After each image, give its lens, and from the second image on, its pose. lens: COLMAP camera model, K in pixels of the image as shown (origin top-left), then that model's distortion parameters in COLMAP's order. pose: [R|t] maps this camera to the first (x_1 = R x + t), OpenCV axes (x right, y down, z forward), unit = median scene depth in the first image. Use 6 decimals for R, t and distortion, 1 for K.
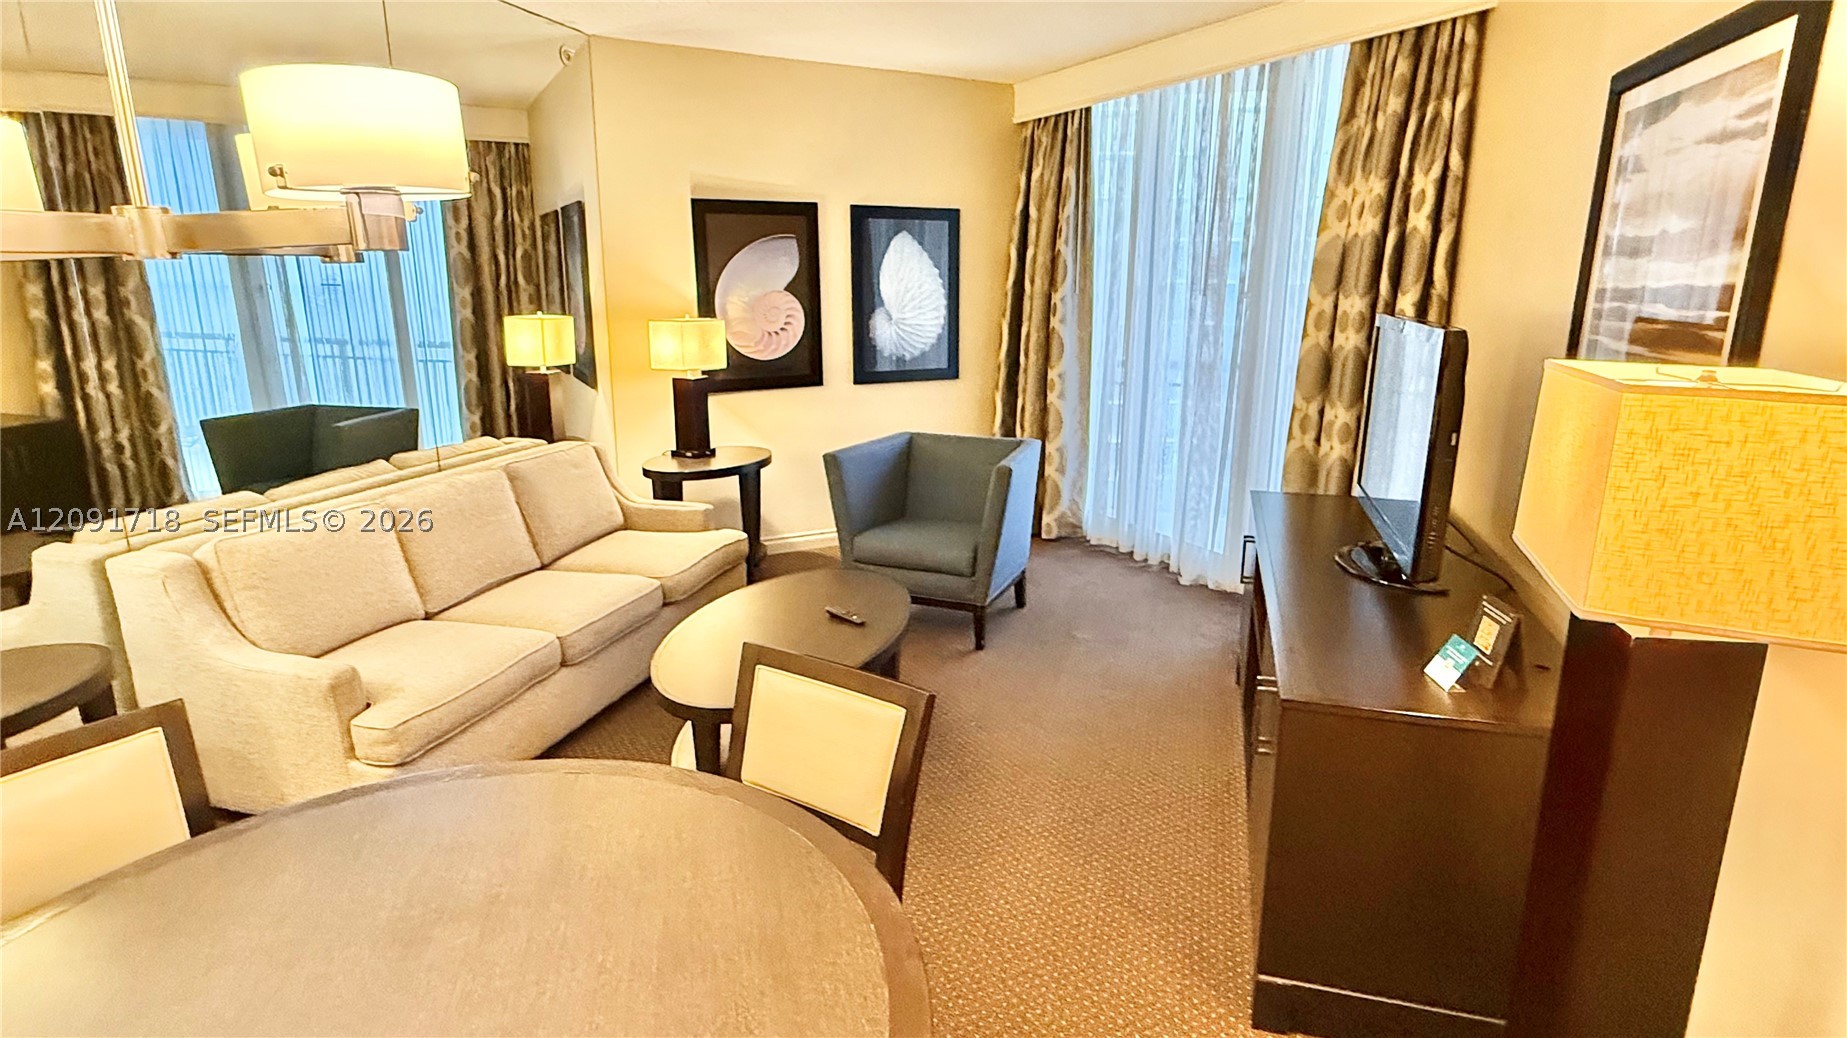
lens RADIAL K [[961.1, 0, 910.2], [0, 961.1, 517.9], [0, 0, 1]] dist [-0.003219, 0.002040]
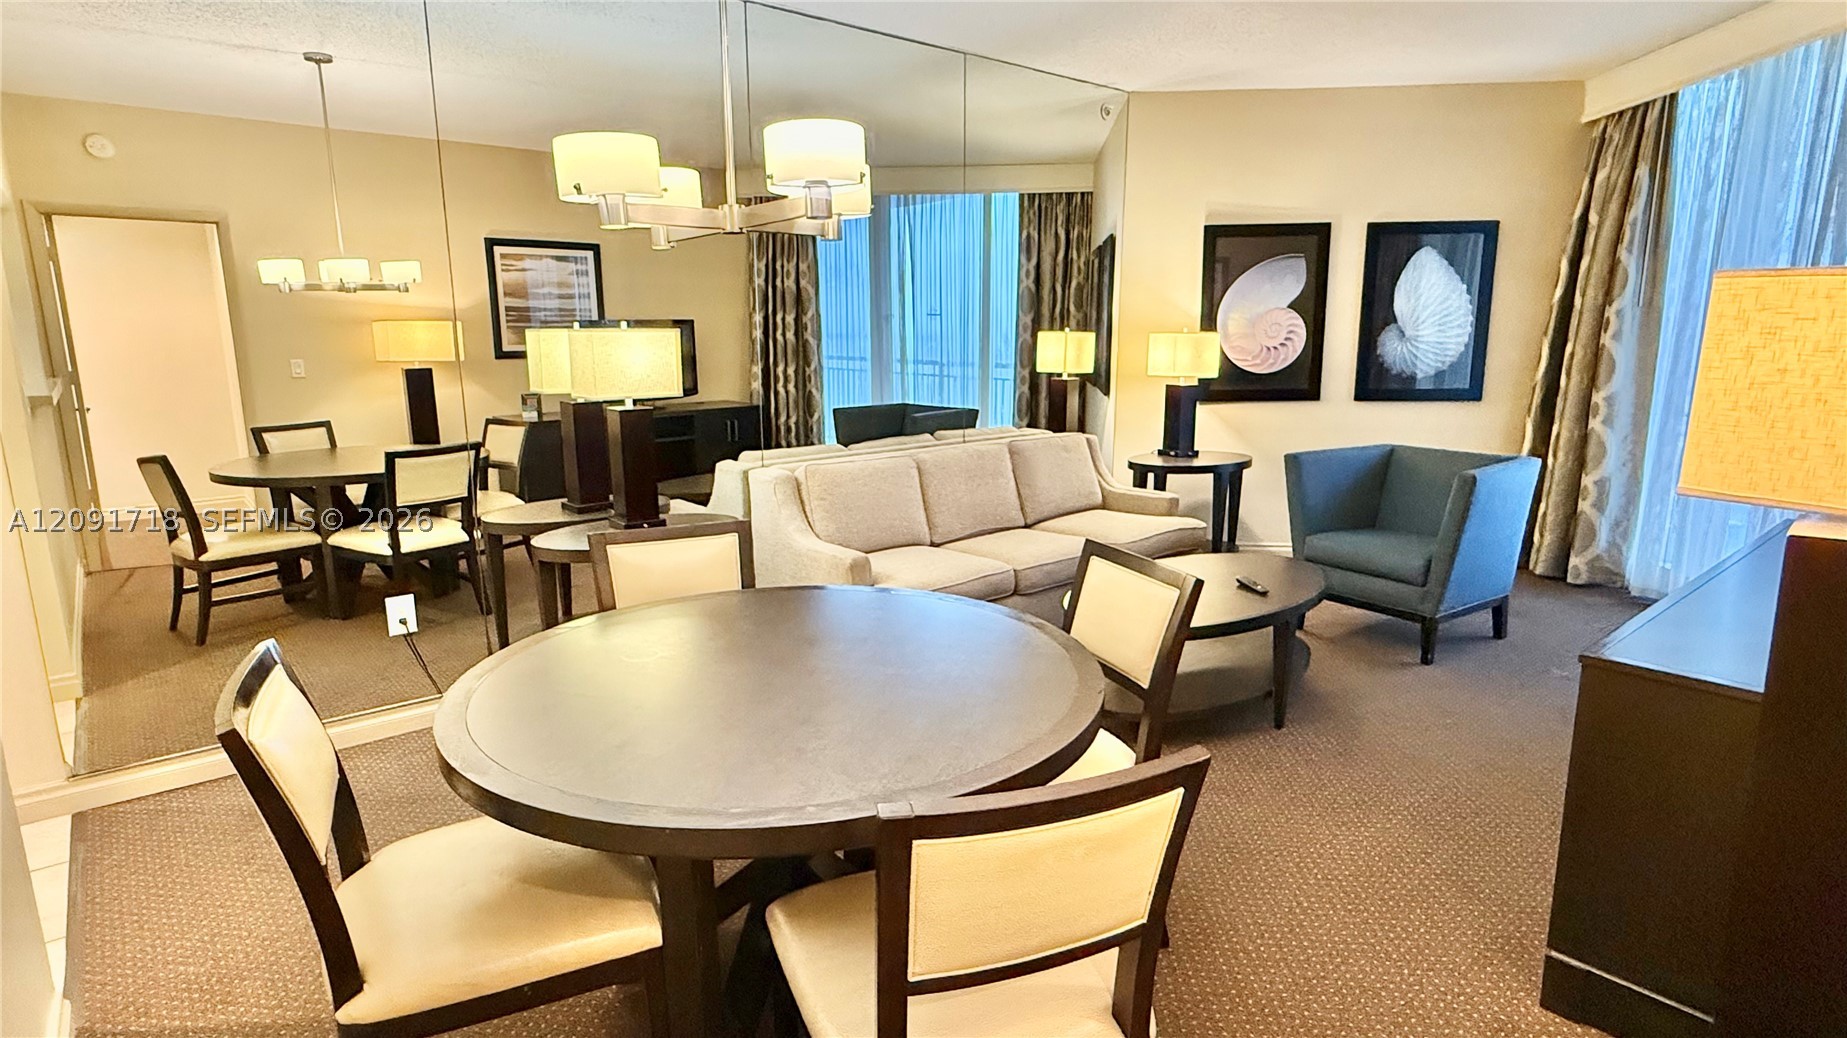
lens RADIAL K [[961.1, 0, 916.8], [0, 961.1, 522.5], [0, 0, 1]] dist [-0.003219, 0.002040]
pose [[0.832144, 0.102945, -0.544921, 0.130211], [-0.127681, 0.991786, -0.007616, 0.056606], [0.539661, 0.075914, 0.838453, -0.079839]]
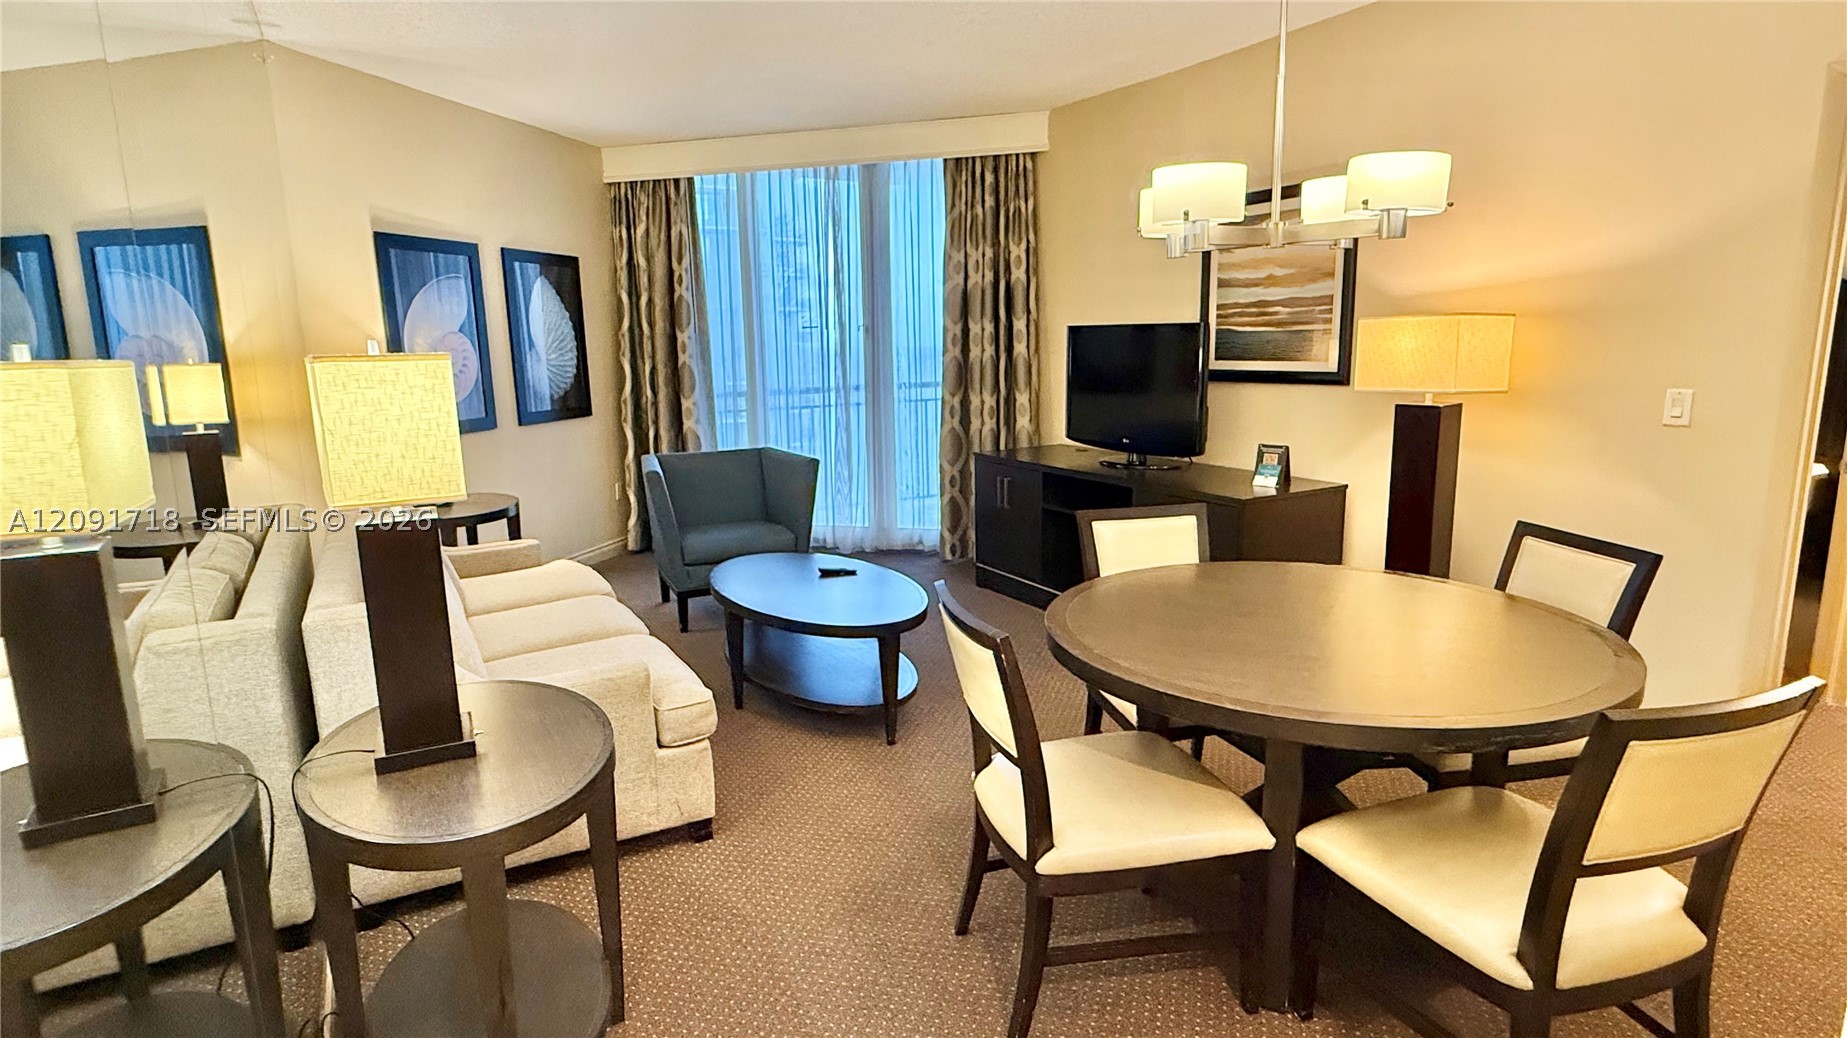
lens RADIAL K [[961.1, 0, 867.7], [0, 961.1, 508.0], [0, 0, 1]] dist [-0.003219, 0.002040]
pose [[0.704222, -0.135726, 0.696886, -0.552244], [0.190413, 0.981703, -0.001220, 0.017713], [-0.683970, 0.133555, 0.717181, 0.052323]]
